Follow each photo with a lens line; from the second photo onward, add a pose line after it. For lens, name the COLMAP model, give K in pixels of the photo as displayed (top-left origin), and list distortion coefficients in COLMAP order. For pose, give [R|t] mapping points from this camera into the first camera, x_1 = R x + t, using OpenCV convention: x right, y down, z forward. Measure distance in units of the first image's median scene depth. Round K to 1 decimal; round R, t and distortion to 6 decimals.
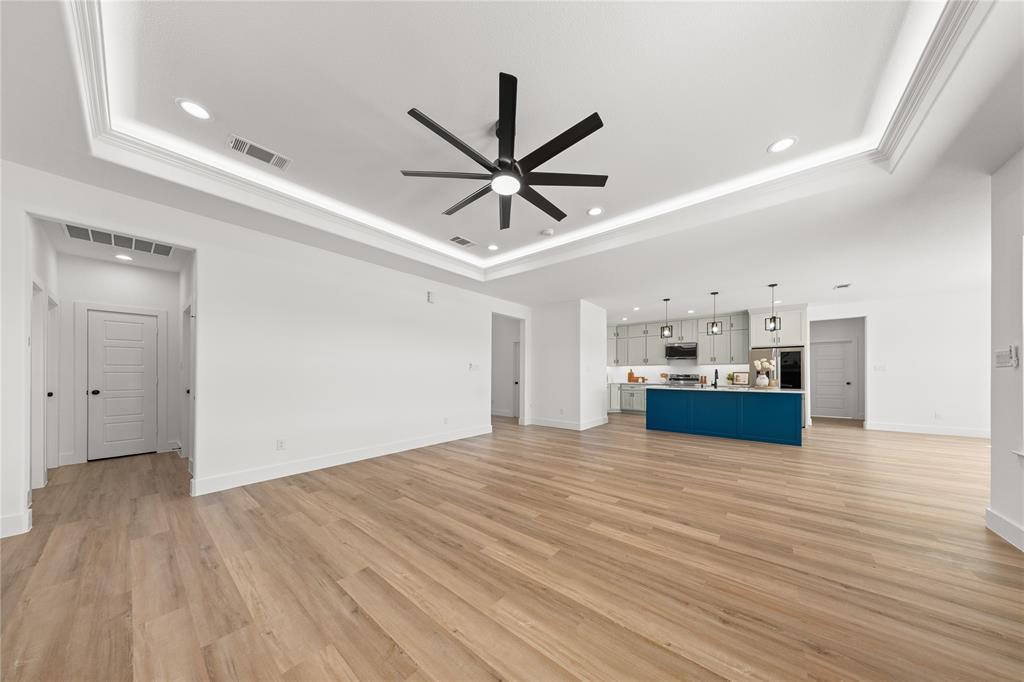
lens RADIAL K [[307.2, 0, 520.2], [0, 307.2, 374.0], [0, 0, 1]] dist [0.004321, -0.000047]
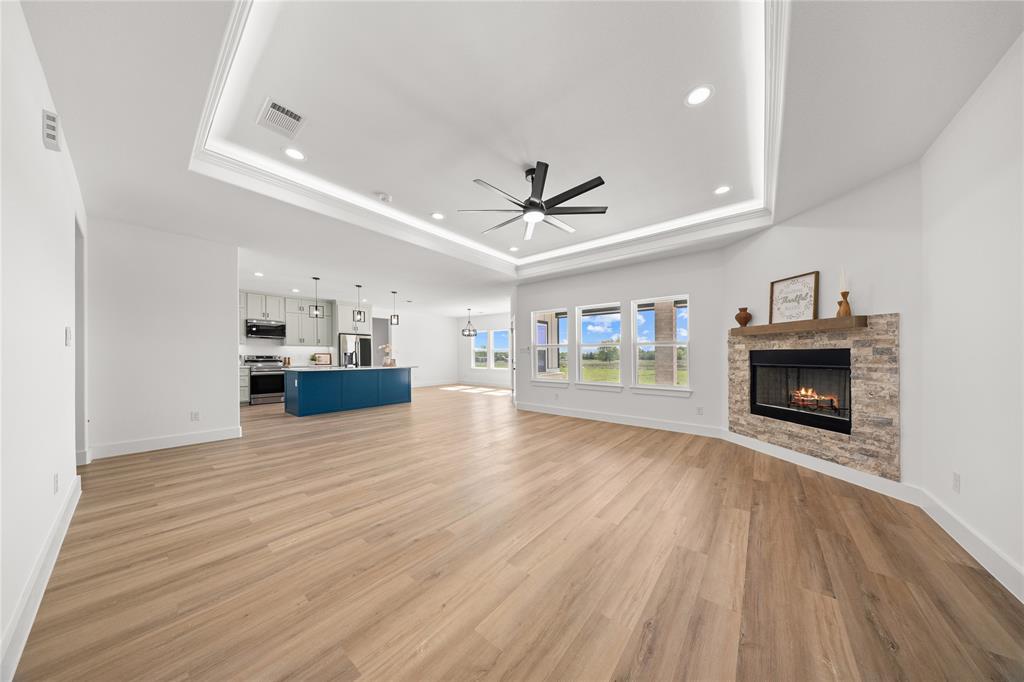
lens RADIAL K [[310.7, 0, 510.0], [0, 310.7, 357.5], [0, 0, 1]] dist [0.001222, 0.000005]
pose [[0.015451, -0.007798, 0.999850, -0.866298], [-0.001026, 0.999969, 0.007815, -0.001974], [-0.999880, -0.001147, 0.015443, 0.665100]]
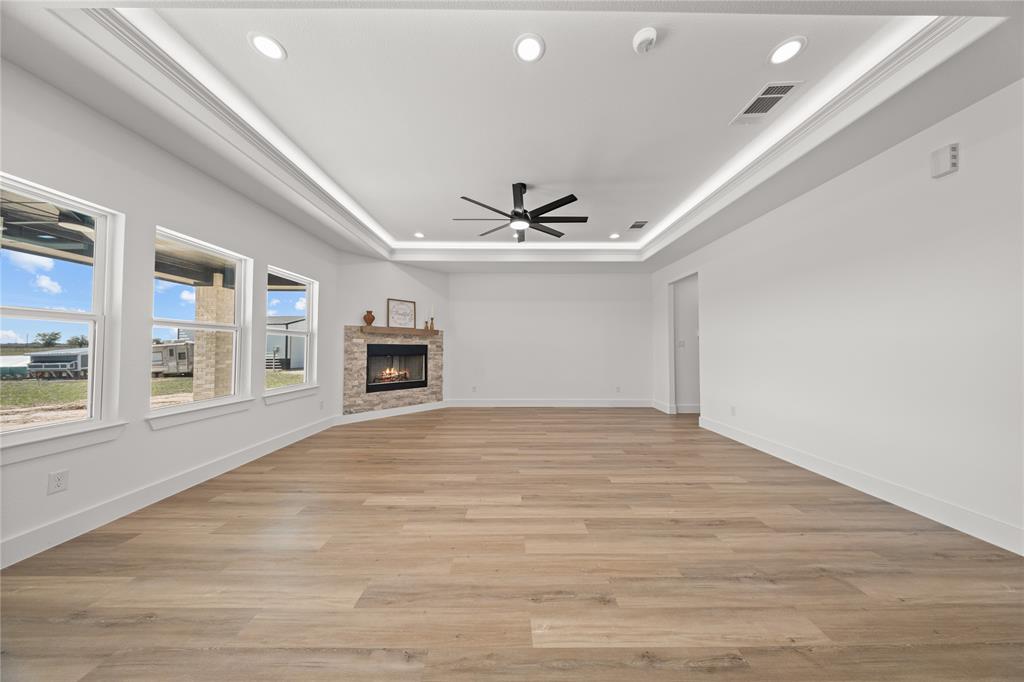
lens RADIAL K [[297.7, 0, 512.0], [0, 297.7, 341.0], [0, 0, 1]] dist [-0.000228, -0.000003]
pose [[-0.775721, -0.019433, -0.630777, 0.549187], [-0.003660, 0.999647, -0.026296, -0.000104], [0.631066, -0.018090, -0.775518, 1.284764]]
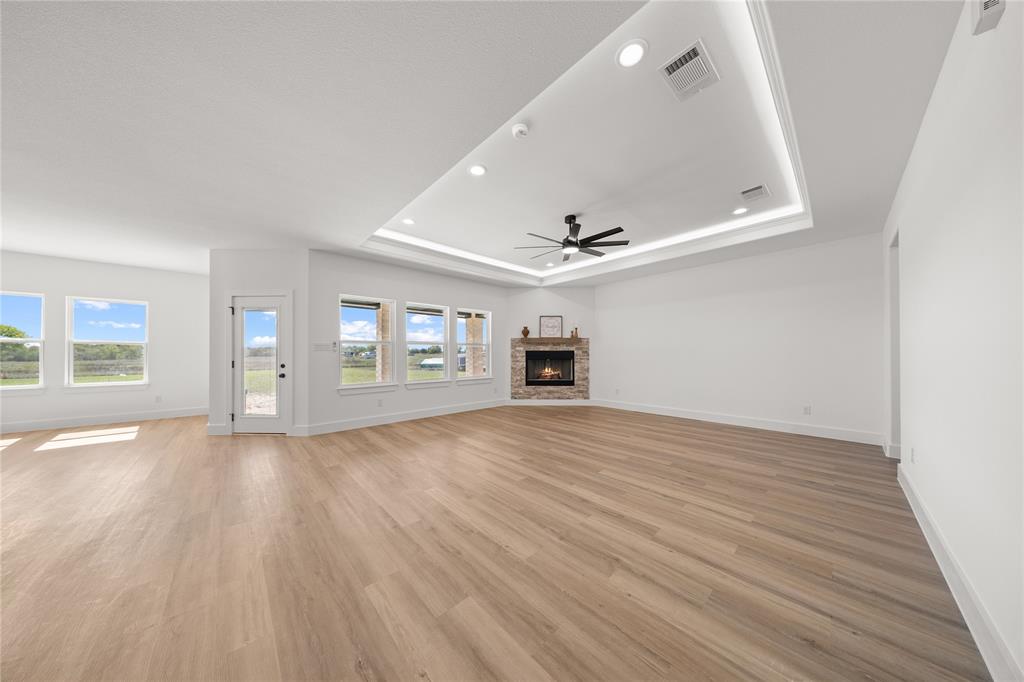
lens RADIAL K [[304.9, 0, 515.0], [0, 304.9, 351.4], [0, 0, 1]] dist [-0.000063, -0.000070]
pose [[-0.989453, 0.000988, 0.144849, 0.009261], [-0.000041, 0.999975, -0.007105, -0.001494], [-0.144852, -0.007036, -0.989428, 1.723366]]
